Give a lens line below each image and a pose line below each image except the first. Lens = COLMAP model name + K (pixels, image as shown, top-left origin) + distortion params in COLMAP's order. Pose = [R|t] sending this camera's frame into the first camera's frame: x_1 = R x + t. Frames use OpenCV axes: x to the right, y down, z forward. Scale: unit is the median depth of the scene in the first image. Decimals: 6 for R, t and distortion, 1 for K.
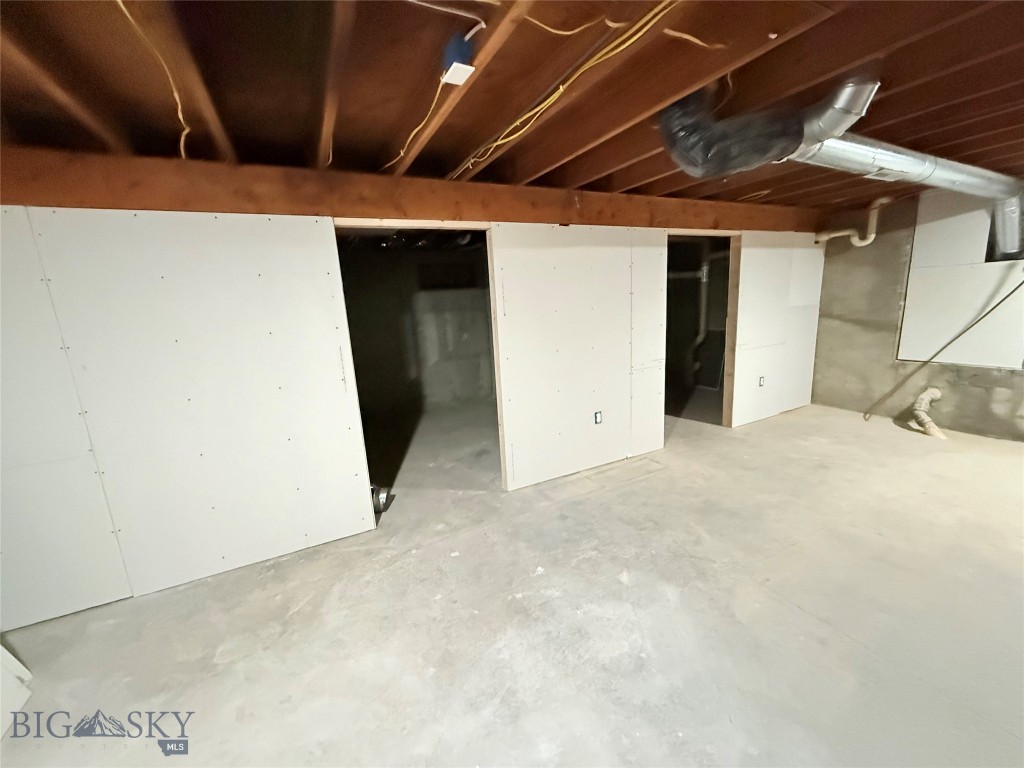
lens RADIAL K [[408.7, 0, 509.0], [0, 408.7, 382.0], [0, 0, 1]] dist [-0.000117, -0.000065]
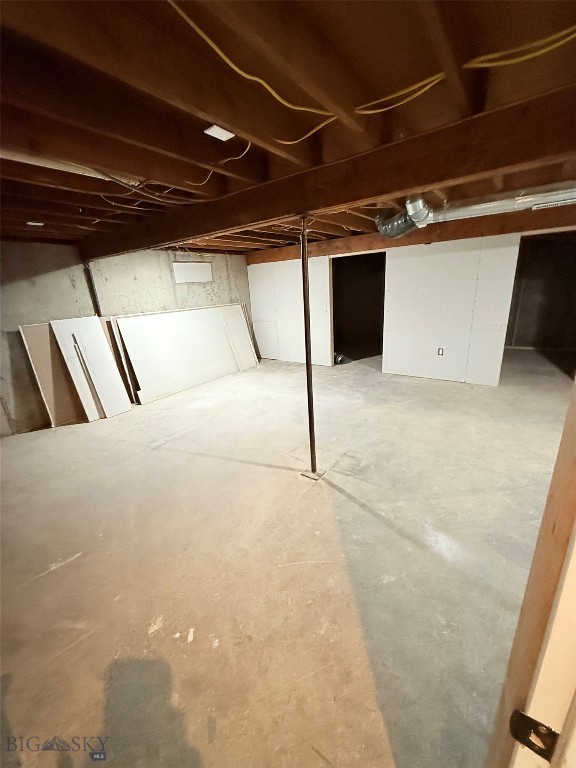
lens RADIAL K [[306.6, 0, 291.9], [0, 306.6, 383.9], [0, 0, 1]] dist [-0.000117, -0.000065]
pose [[0.464787, 0.297547, -0.833930, 1.369555], [-0.142052, 0.954702, 0.261466, -0.046592], [0.873953, -0.003065, 0.486000, -0.282703]]
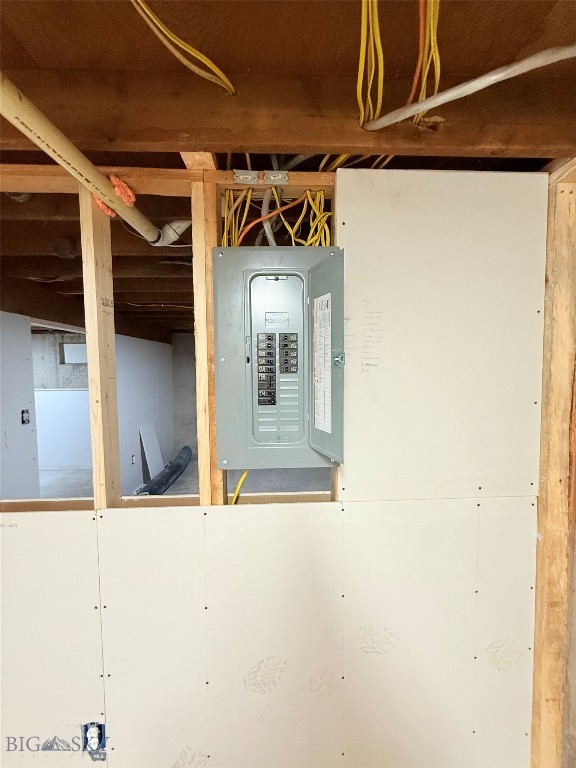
lens RADIAL K [[306.6, 0, 288.1], [0, 306.6, 385.0], [0, 0, 1]] dist [-0.000117, -0.000065]
pose [[-0.426766, 0.103579, -0.898411, 0.453794], [-0.149786, 0.971603, 0.183169, -0.449675], [0.891872, 0.212740, -0.399133, 1.921597]]
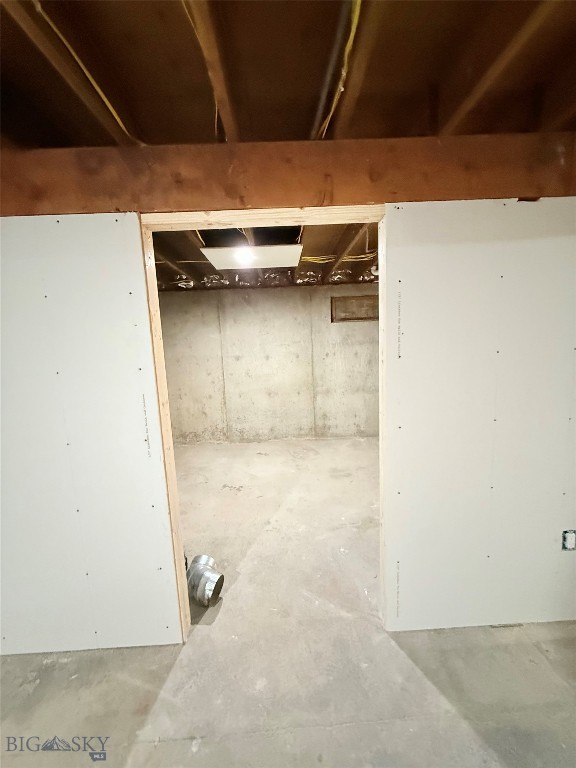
lens RADIAL K [[306.6, 0, 287.1], [0, 306.6, 380.0], [0, 0, 1]] dist [-0.000117, -0.000065]
pose [[0.902520, 0.073451, -0.424337, 0.037439], [-0.091838, 0.995508, -0.023010, -0.111077], [0.420741, 0.059738, 0.905212, 0.555880]]
